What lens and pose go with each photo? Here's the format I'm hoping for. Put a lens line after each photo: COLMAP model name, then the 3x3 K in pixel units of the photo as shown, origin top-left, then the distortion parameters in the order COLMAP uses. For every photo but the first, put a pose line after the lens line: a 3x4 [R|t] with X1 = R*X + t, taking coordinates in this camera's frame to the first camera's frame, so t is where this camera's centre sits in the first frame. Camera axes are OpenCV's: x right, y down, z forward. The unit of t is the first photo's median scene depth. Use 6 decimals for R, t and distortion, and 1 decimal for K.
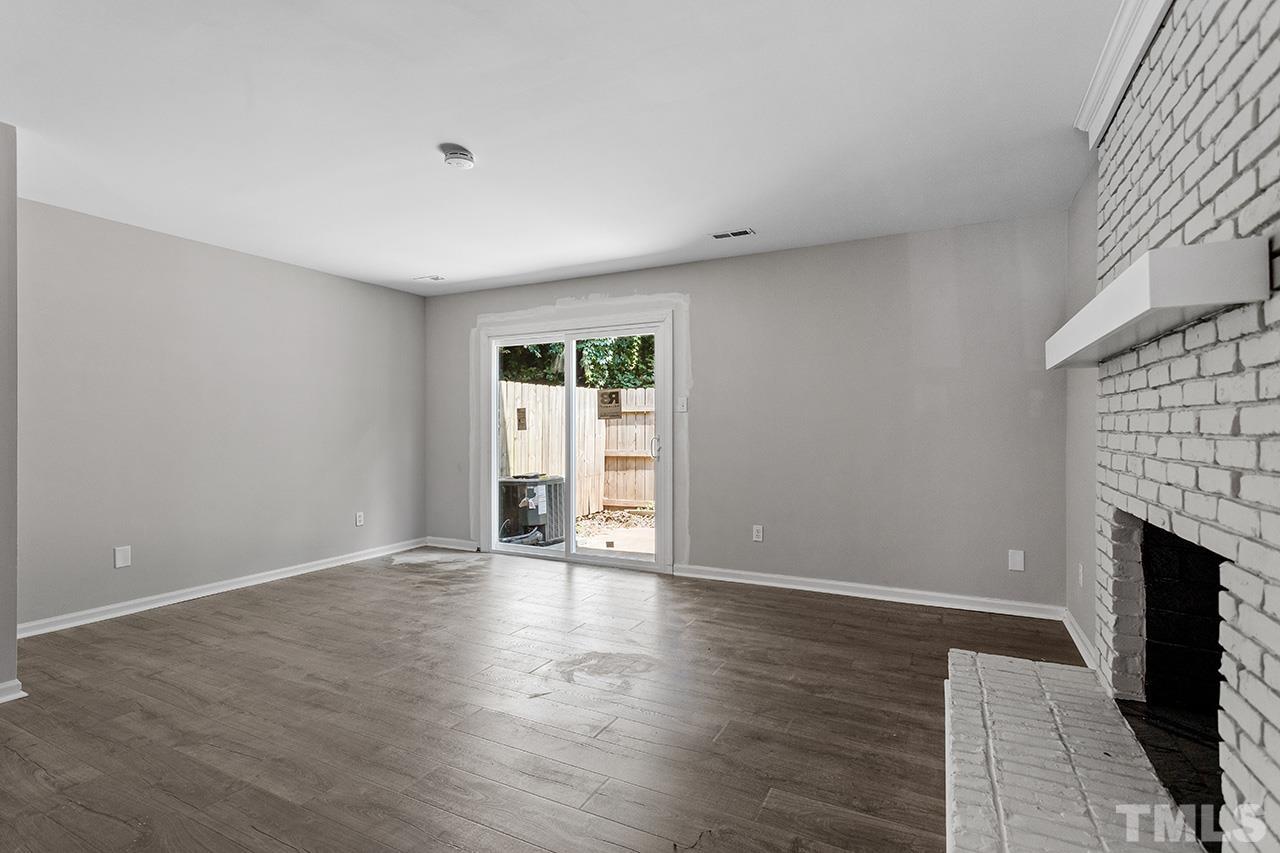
lens RADIAL K [[615.8, 0, 630.6], [0, 615.8, 425.5], [0, 0, 1]] dist [-0.000702, 0.001429]
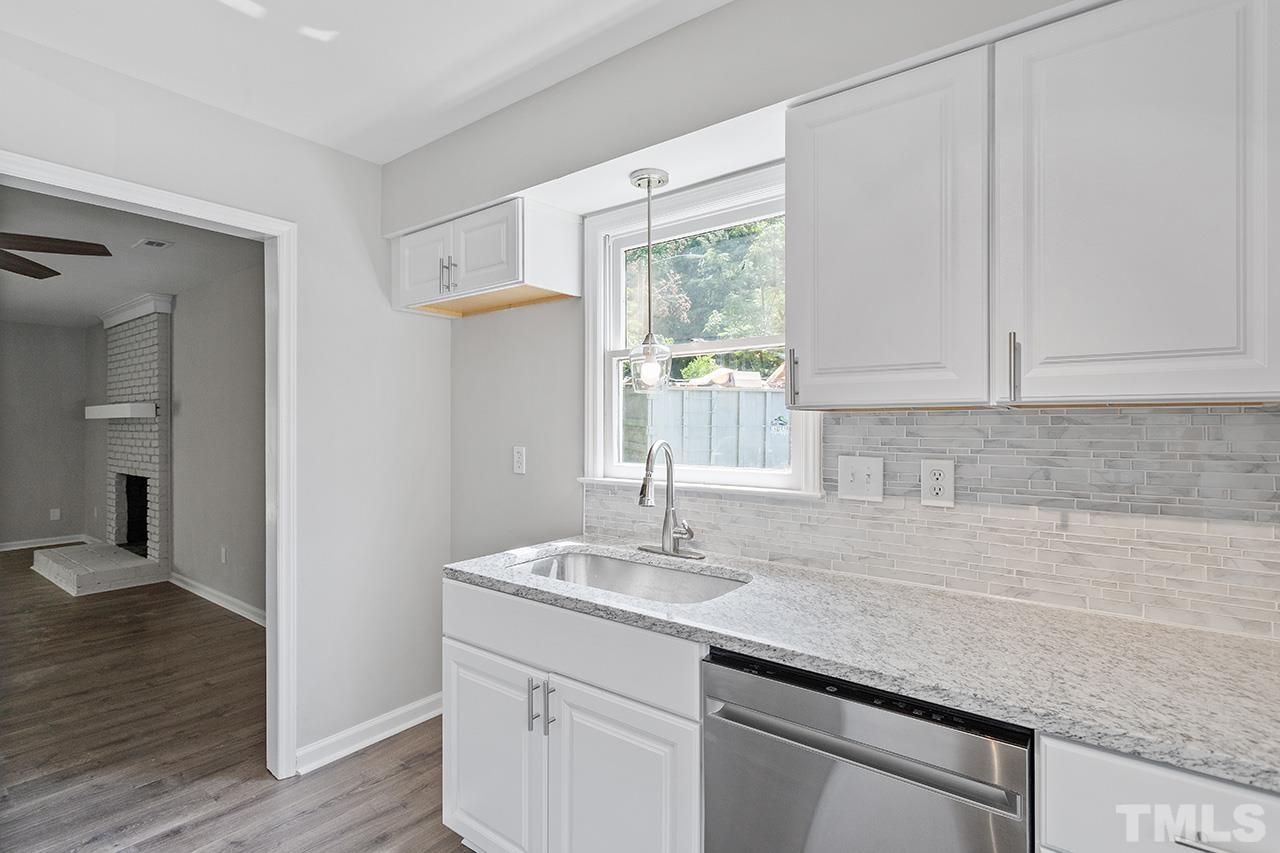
lens RADIAL K [[615.8, 0, 636.3], [0, 615.8, 423.6], [0, 0, 1]] dist [-0.000702, 0.001429]
pose [[0.174495, 0.000269, 0.984658, -0.912850], [0.002275, 0.999997, -0.000676, -0.047077], [-0.984655, 0.002358, 0.174494, -1.062627]]
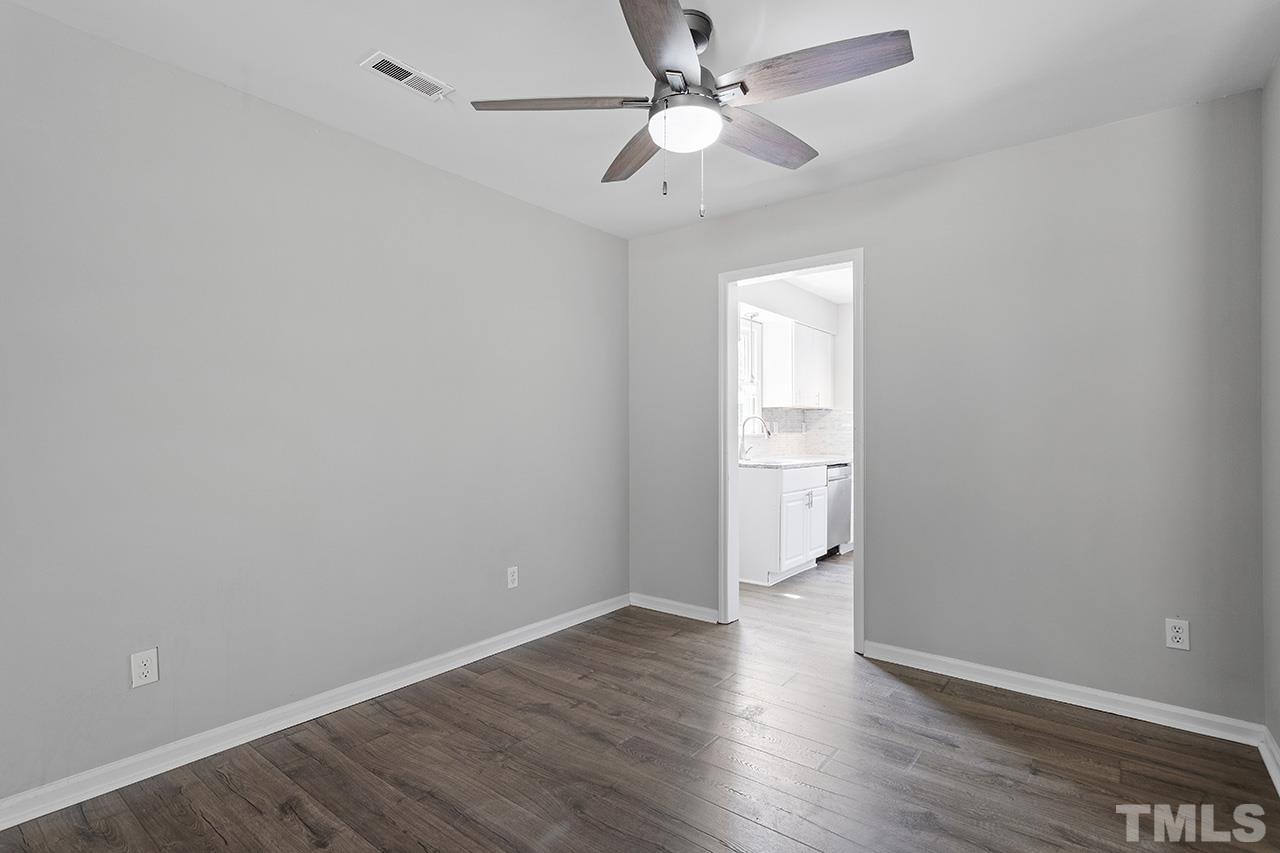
lens RADIAL K [[615.8, 0, 633.5], [0, 615.8, 426.2], [0, 0, 1]] dist [-0.000702, 0.001429]
pose [[-0.982320, 0.001331, 0.187205, -0.364110], [0.000469, 0.999989, -0.004653, -0.001220], [-0.187210, -0.004483, -0.982310, 0.493135]]
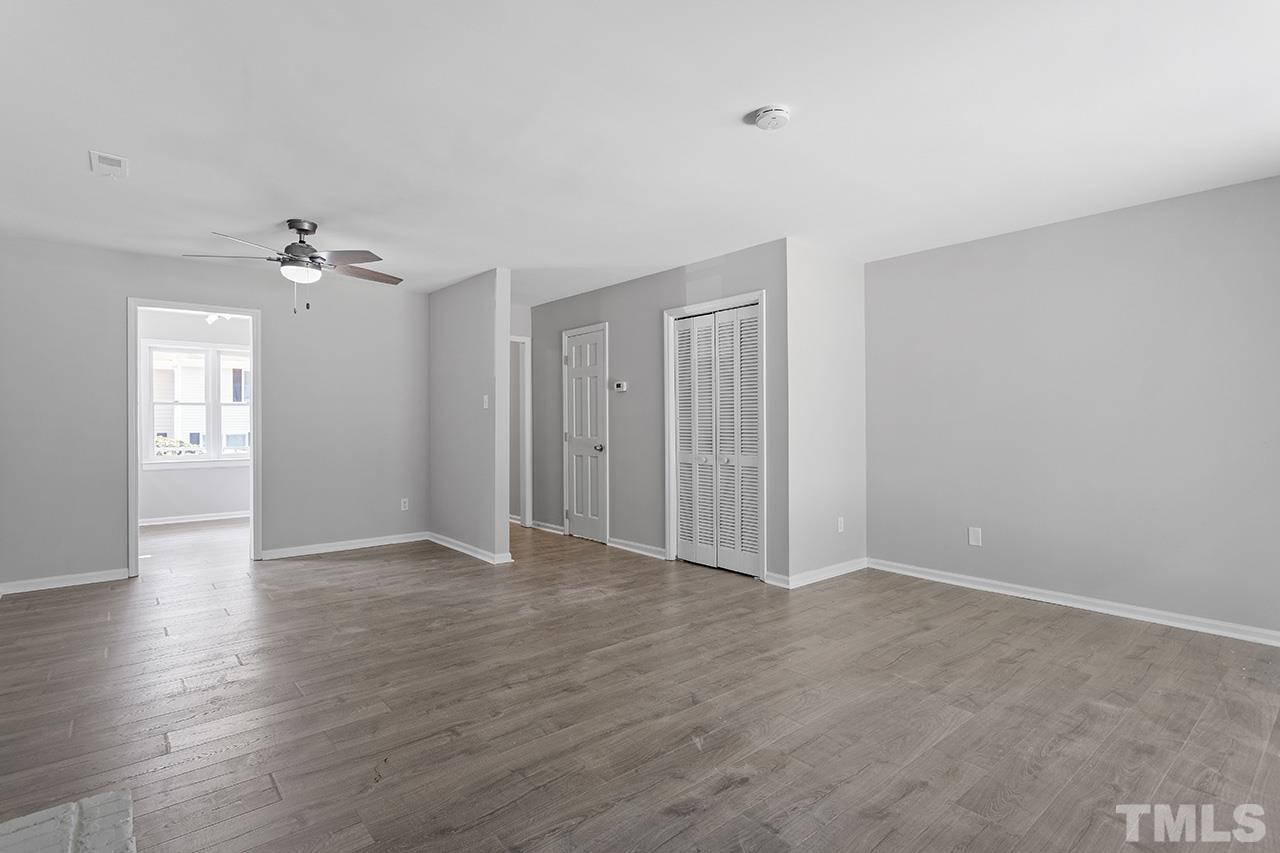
lens RADIAL K [[615.8, 0, 633.0], [0, 615.8, 423.6], [0, 0, 1]] dist [-0.000702, 0.001429]
pose [[-0.376339, 0.005655, -0.926465, 0.491737], [0.003093, 0.999983, 0.004847, -0.001304], [0.926477, -0.001042, -0.376351, 0.918033]]
